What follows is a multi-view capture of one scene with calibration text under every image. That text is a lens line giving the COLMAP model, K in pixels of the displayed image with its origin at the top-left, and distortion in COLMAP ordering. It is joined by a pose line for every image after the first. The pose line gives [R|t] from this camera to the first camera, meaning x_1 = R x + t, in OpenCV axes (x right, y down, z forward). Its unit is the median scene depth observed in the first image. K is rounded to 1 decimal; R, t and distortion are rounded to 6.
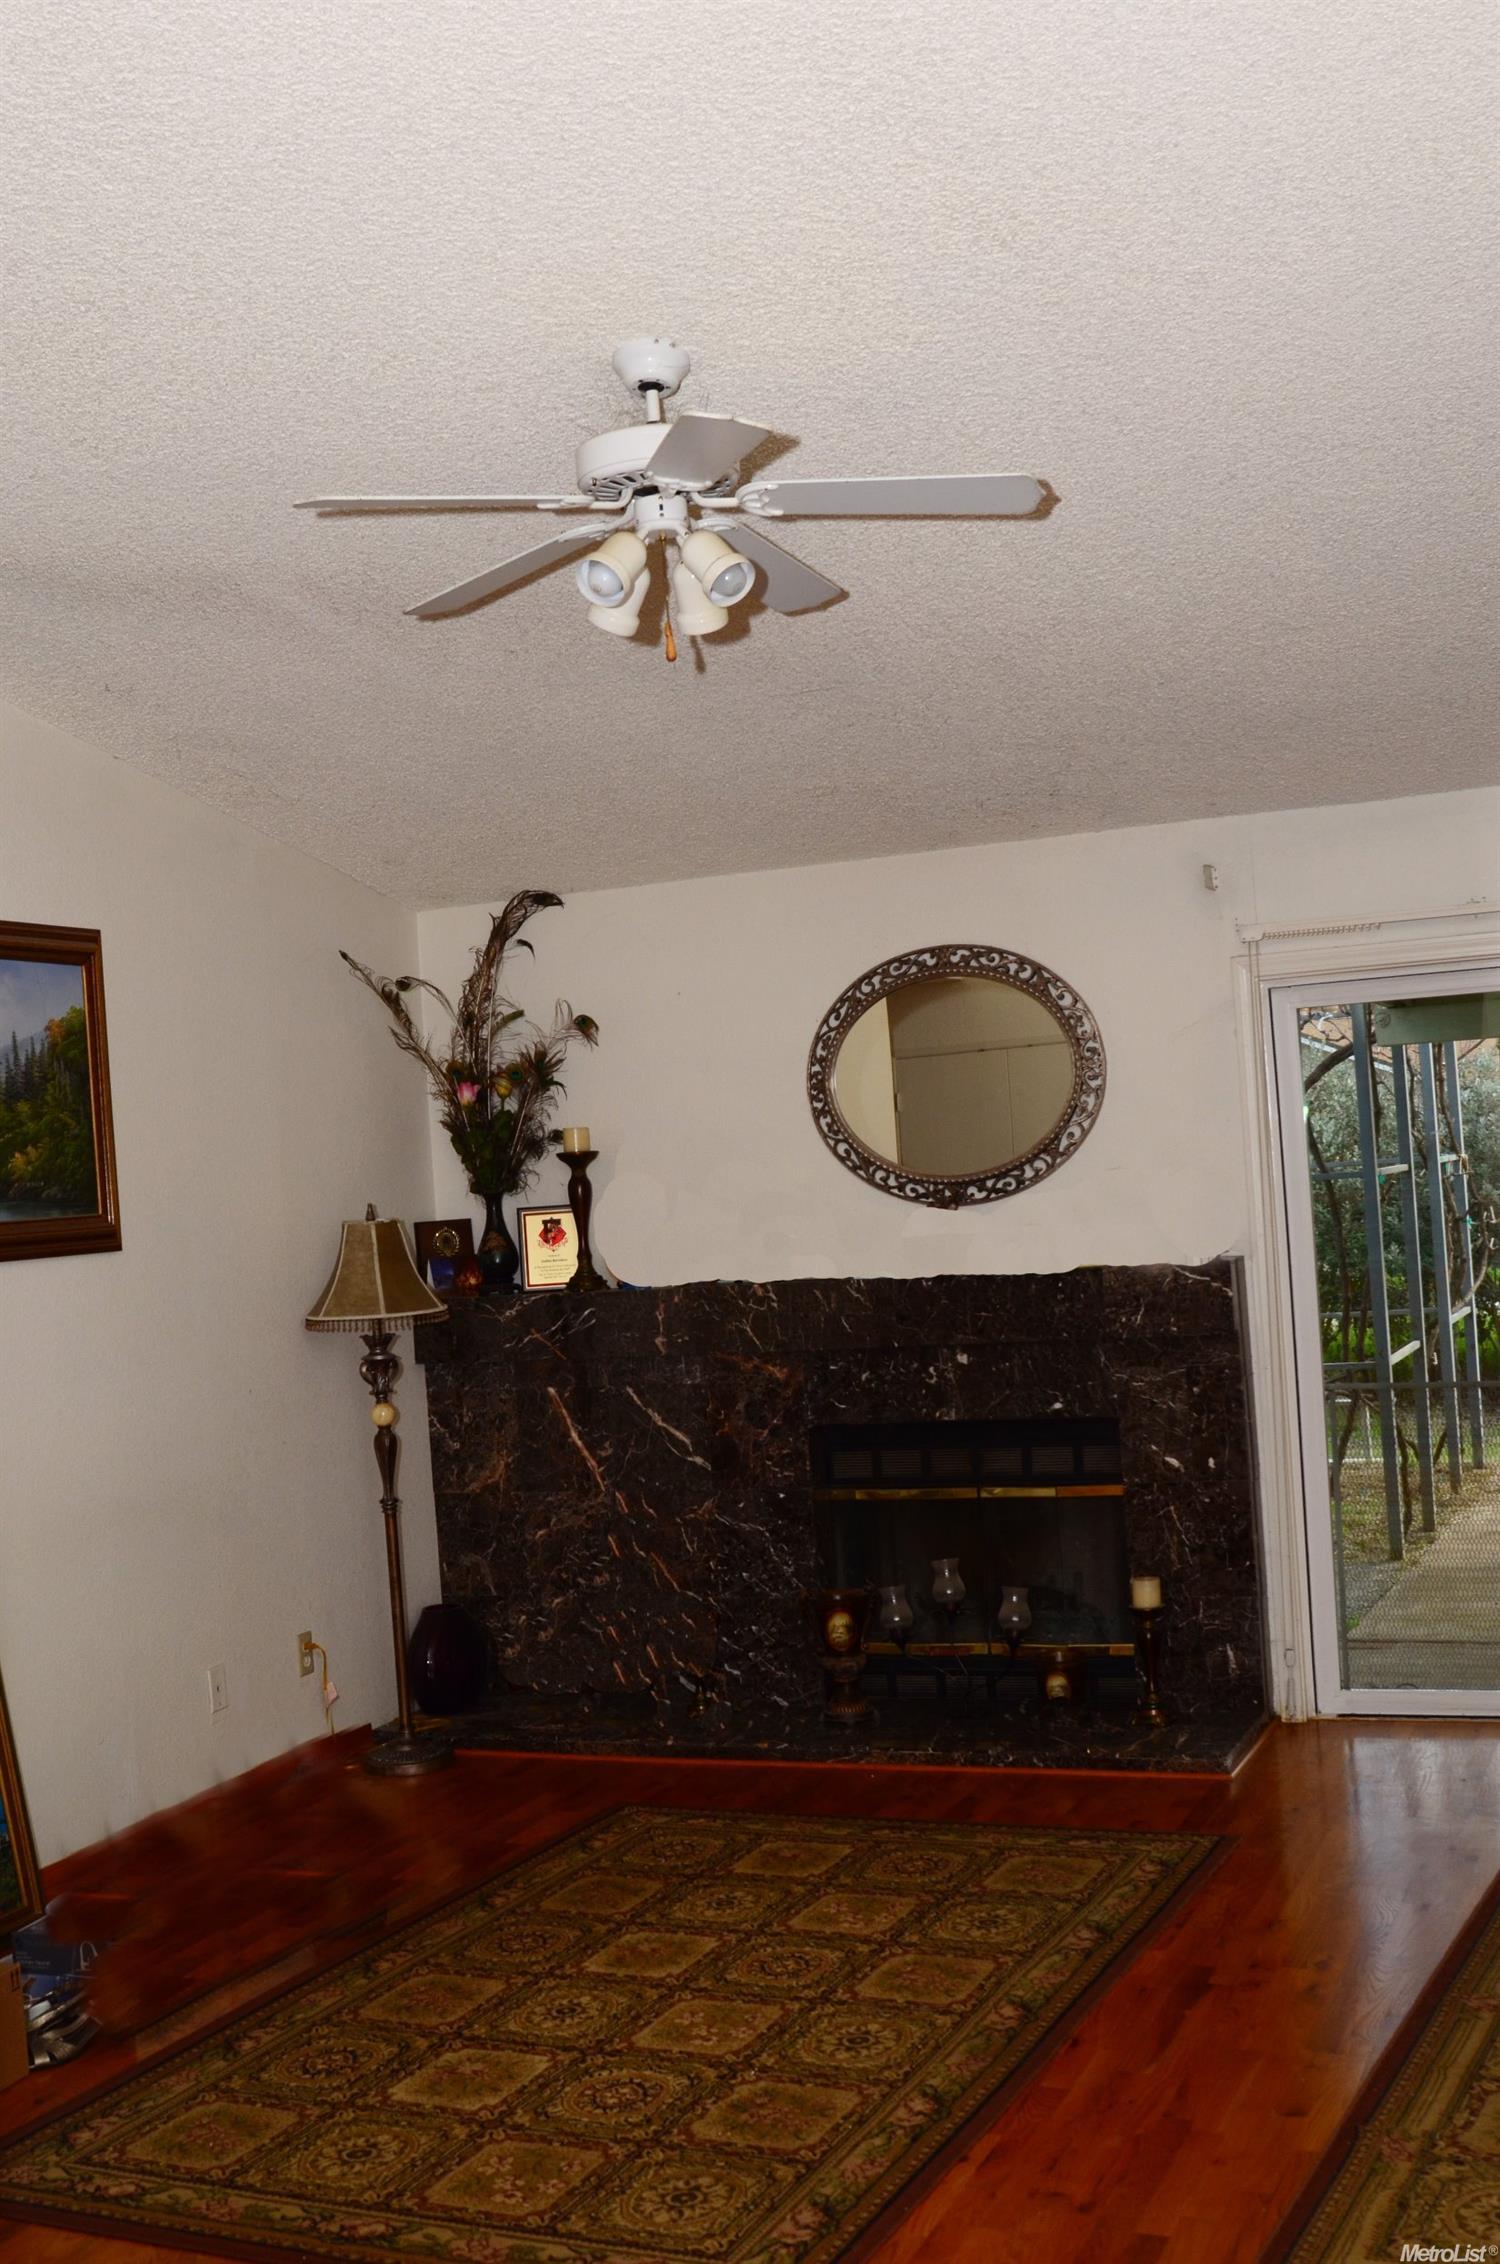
lens RADIAL K [[2507.1, 0, 750.0], [0, 2507.1, 1132.0], [0, 0, 1]] dist [-0.116598, 0.278183]
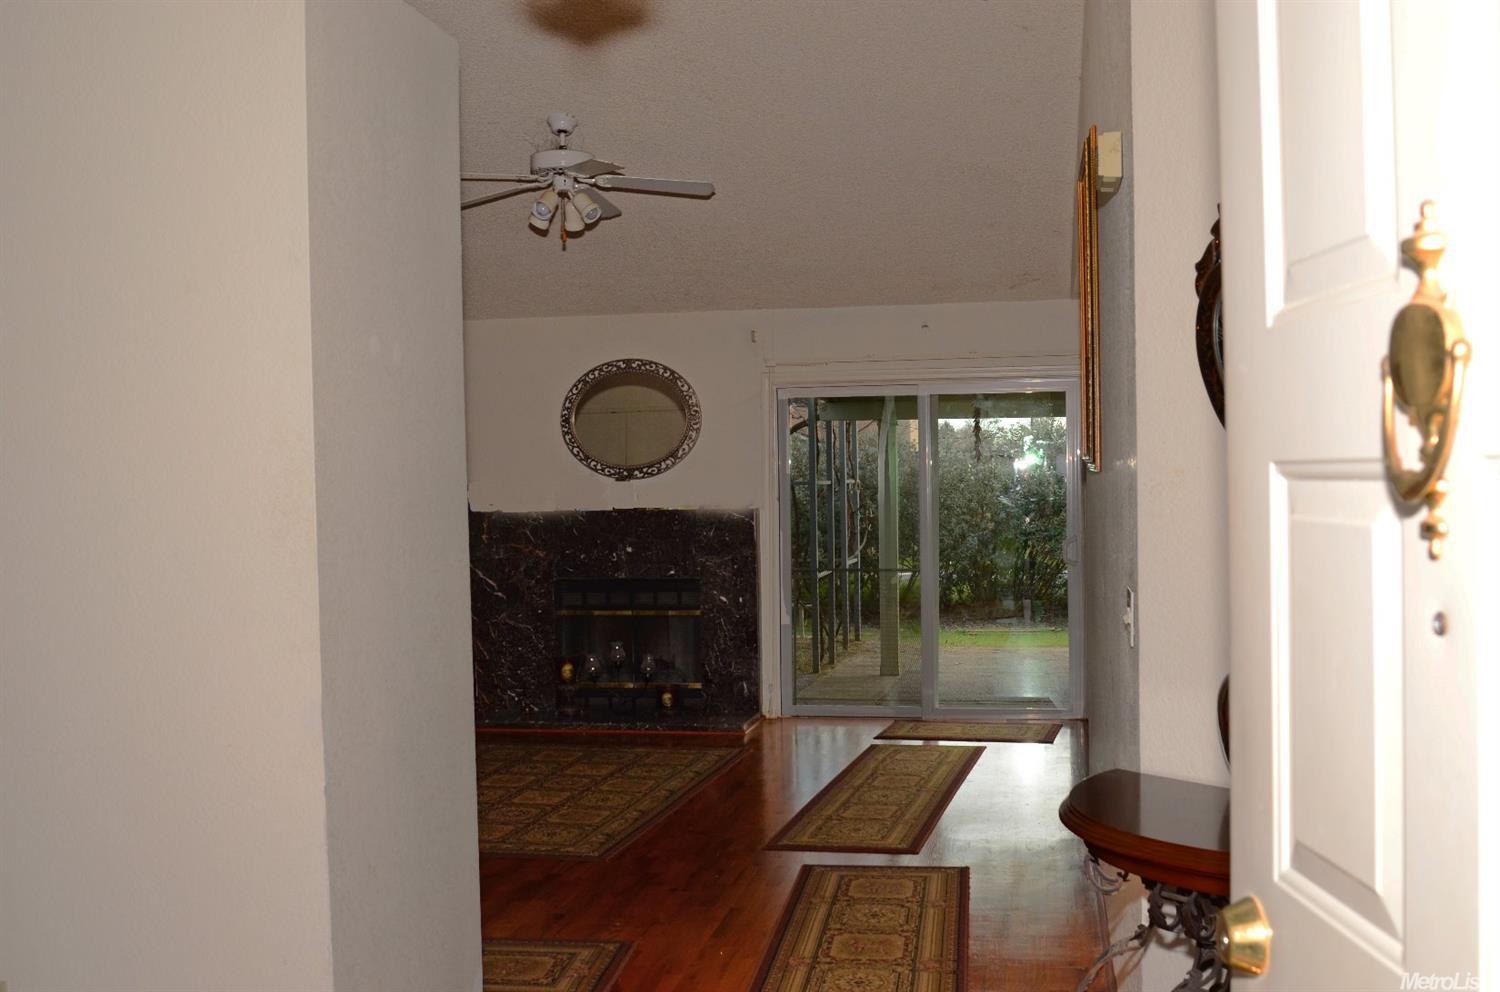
lens RADIAL K [[1661.1, 0, 750.0], [0, 1661.1, 496.0], [0, 0, 1]] dist [-0.116598, 0.278183]
pose [[0.975818, 0.051084, 0.212533, -0.119409], [-0.053817, 0.998526, 0.007093, 0.027971], [-0.211857, -0.018359, 0.977128, -0.421840]]
